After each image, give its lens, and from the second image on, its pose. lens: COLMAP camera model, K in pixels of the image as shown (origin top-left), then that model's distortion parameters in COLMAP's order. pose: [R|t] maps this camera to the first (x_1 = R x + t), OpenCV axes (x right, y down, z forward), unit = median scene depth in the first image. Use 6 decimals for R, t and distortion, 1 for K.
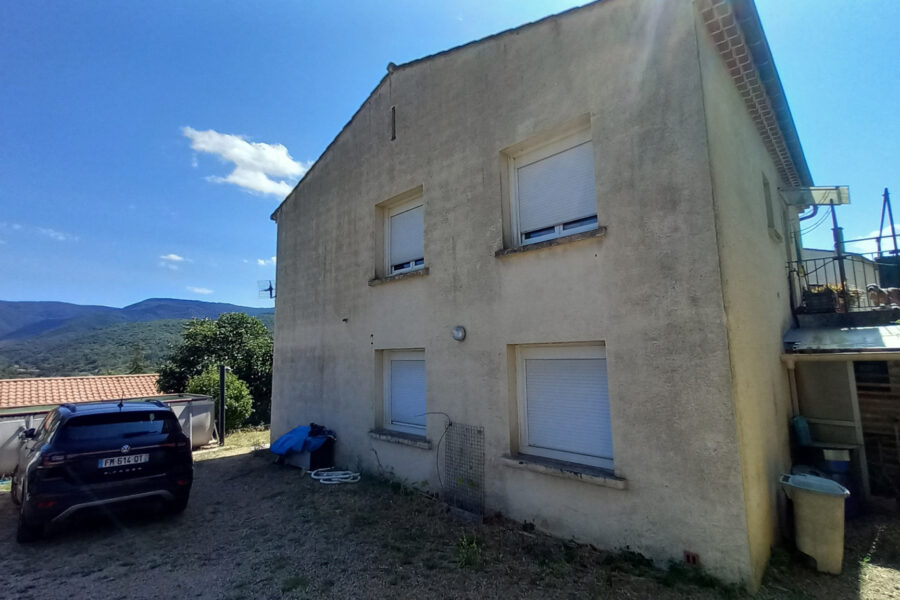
lens RADIAL K [[427.2, 0, 450.8], [0, 427.2, 302.9], [0, 0, 1]] dist [0.005139, -0.000593]
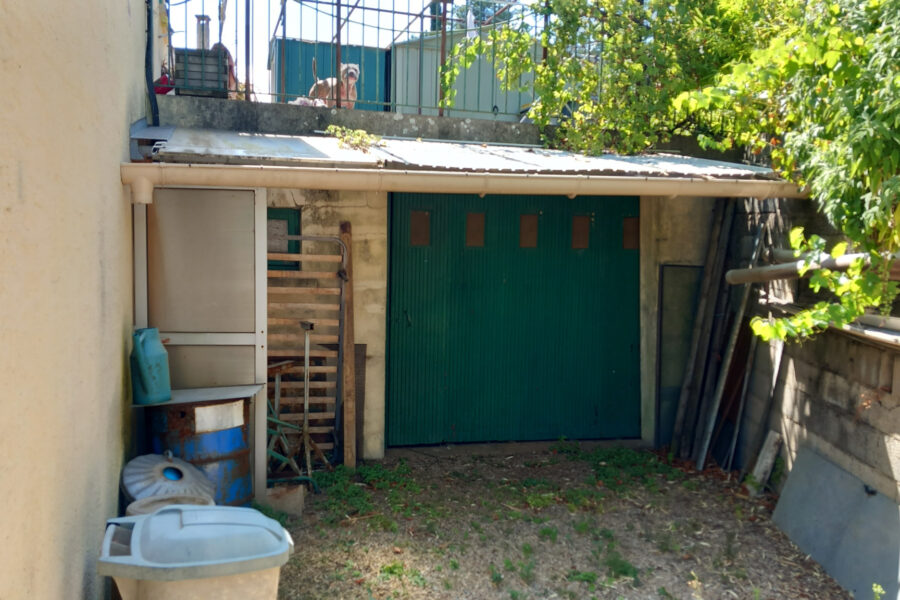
lens RADIAL K [[834.9, 0, 451.0], [0, 834.9, 299.3], [0, 0, 1]] dist [0.045576, 0.000000]
pose [[0.493581, -0.028236, 0.869241, 0.331537], [-0.134340, 0.985002, 0.108278, 0.134439], [-0.859262, -0.170218, 0.482385, 0.461809]]
